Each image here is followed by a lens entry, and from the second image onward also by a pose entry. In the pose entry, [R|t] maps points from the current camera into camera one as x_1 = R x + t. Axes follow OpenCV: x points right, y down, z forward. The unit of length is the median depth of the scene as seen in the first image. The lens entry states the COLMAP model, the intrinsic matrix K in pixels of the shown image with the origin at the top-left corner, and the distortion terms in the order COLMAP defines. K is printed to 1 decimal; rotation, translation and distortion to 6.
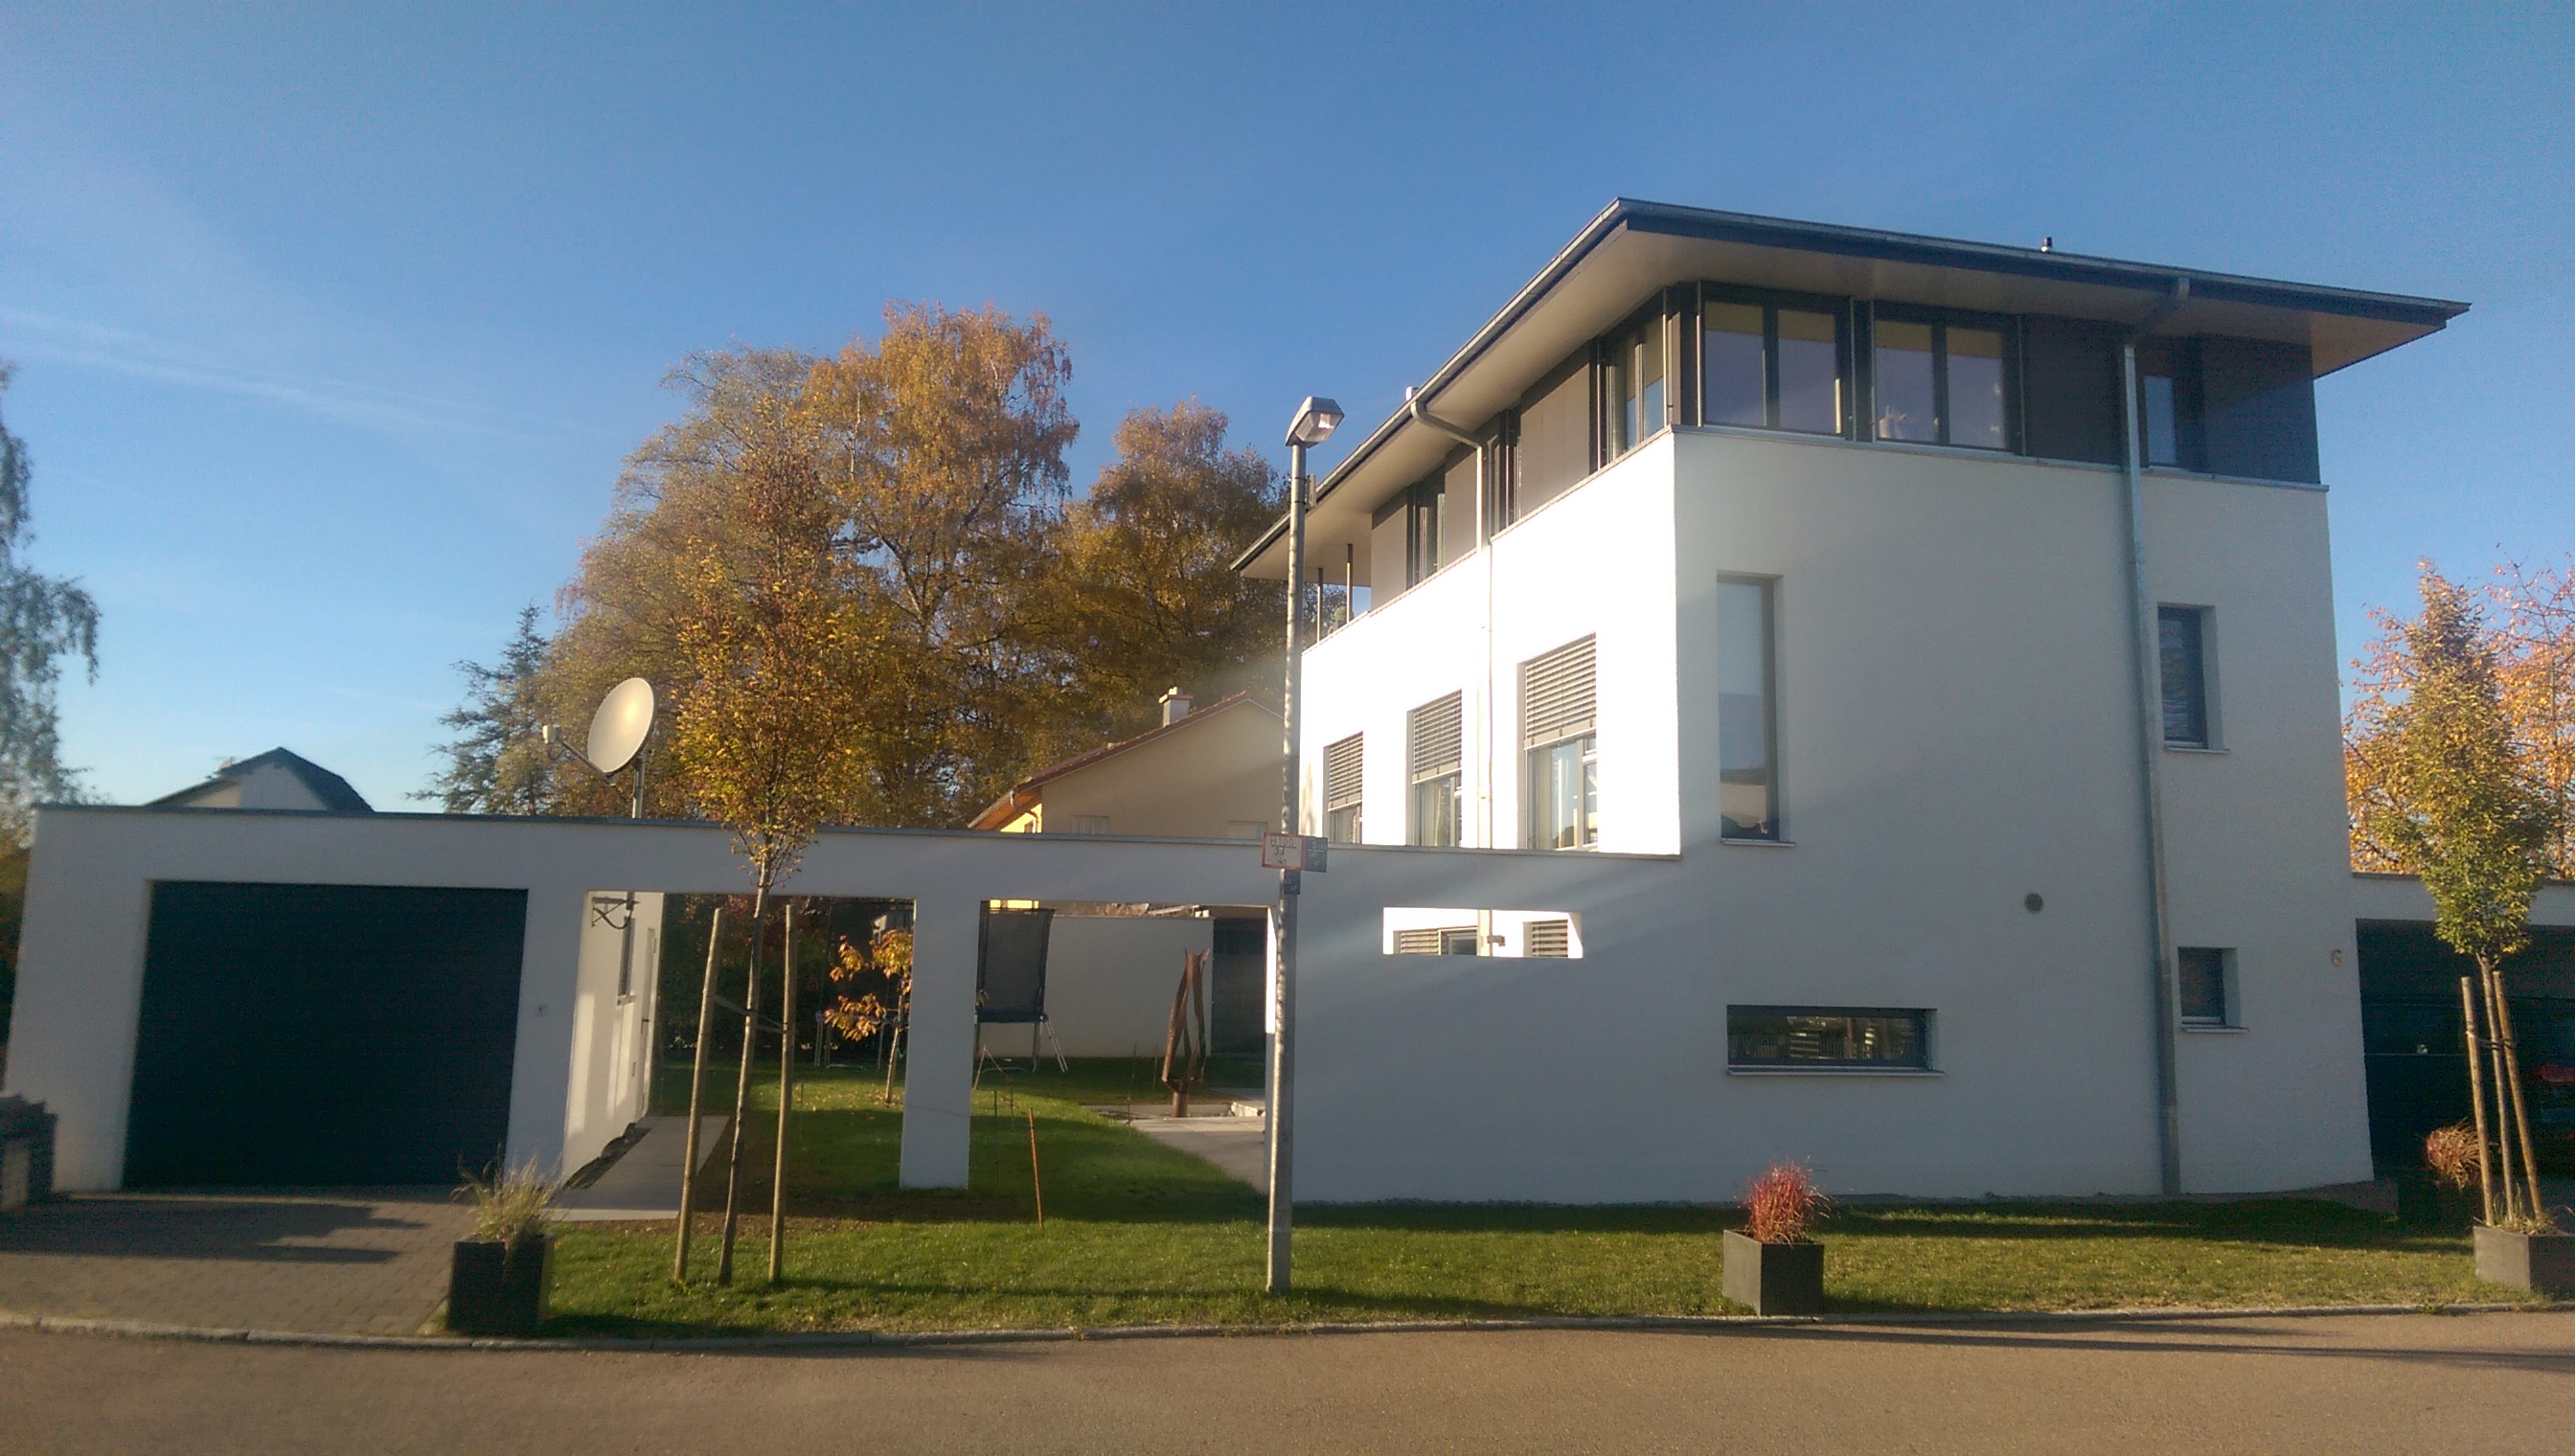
lens RADIAL K [[1844.0, 0, 1287.5], [0, 1844.0, 728.0], [0, 0, 1]] dist [-0.000664, -0.000775]
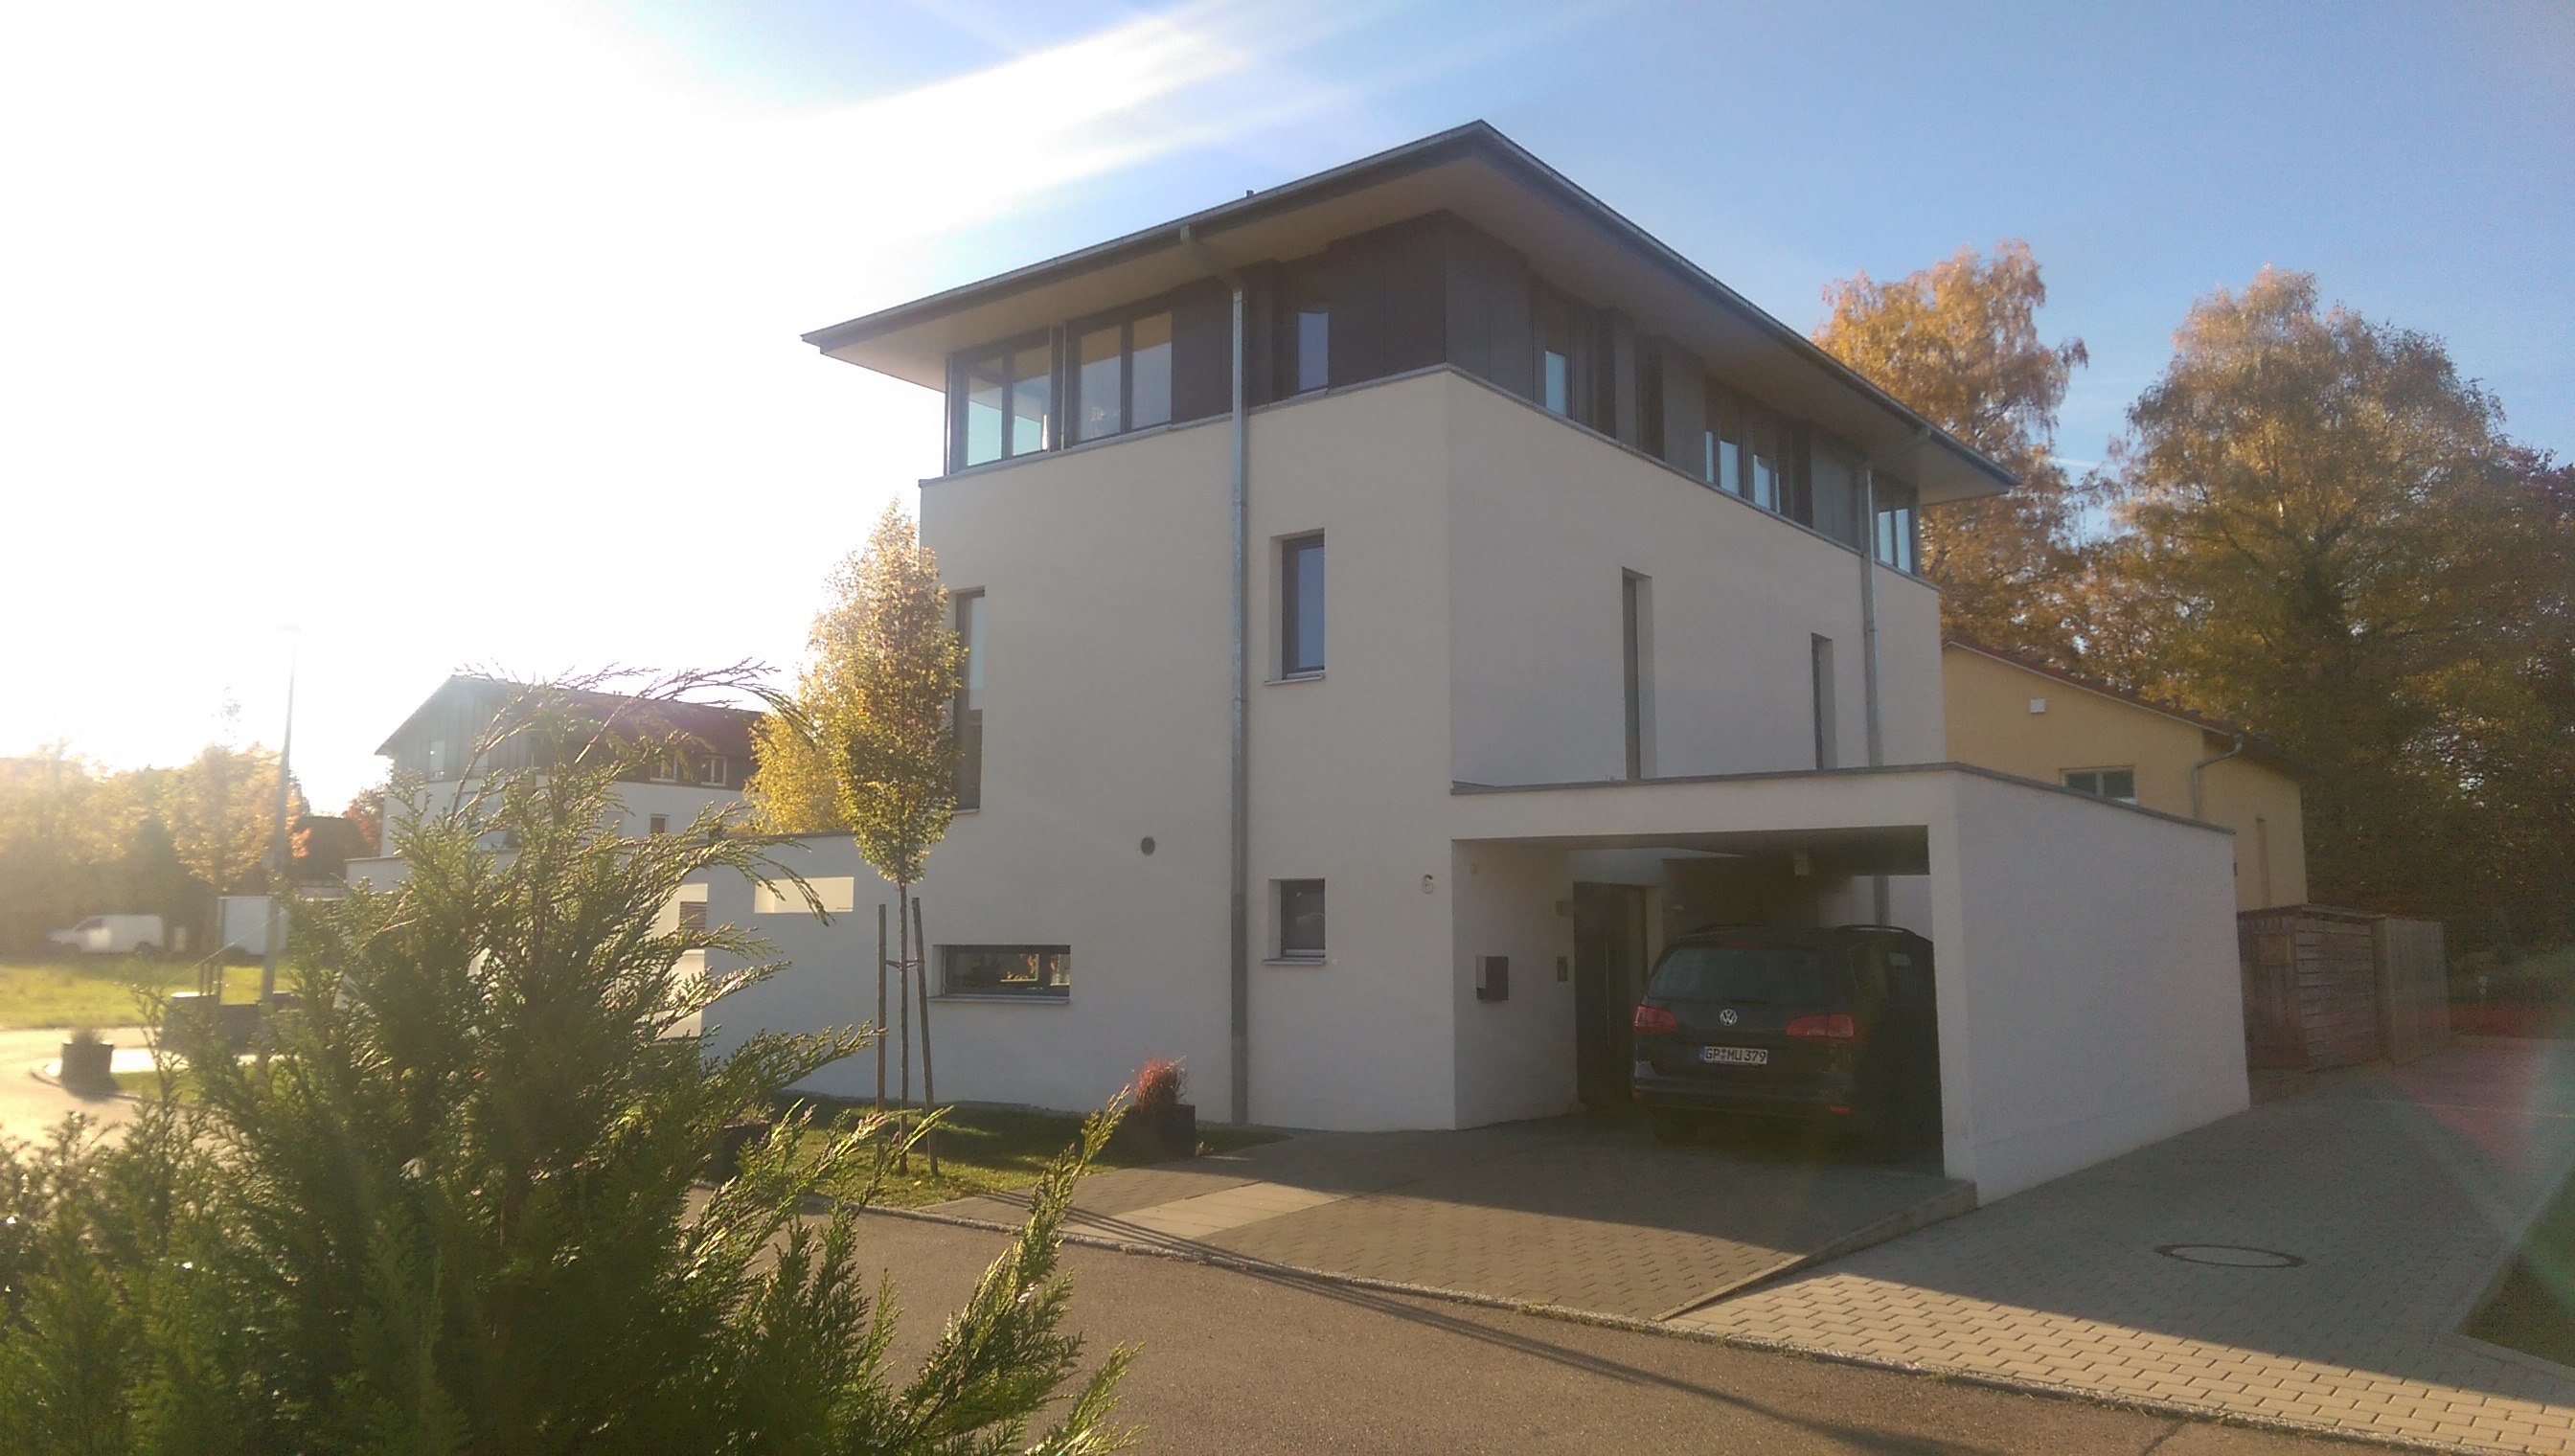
lens RADIAL K [[1844.0, 0, 1287.5], [0, 1844.0, 728.0], [0, 0, 1]] dist [-0.000664, -0.000775]
pose [[0.618196, -0.105429, -0.778921, 1.257076], [0.114794, 0.992449, -0.043224, 0.080007], [0.777596, -0.062694, 0.625630, 0.382216]]
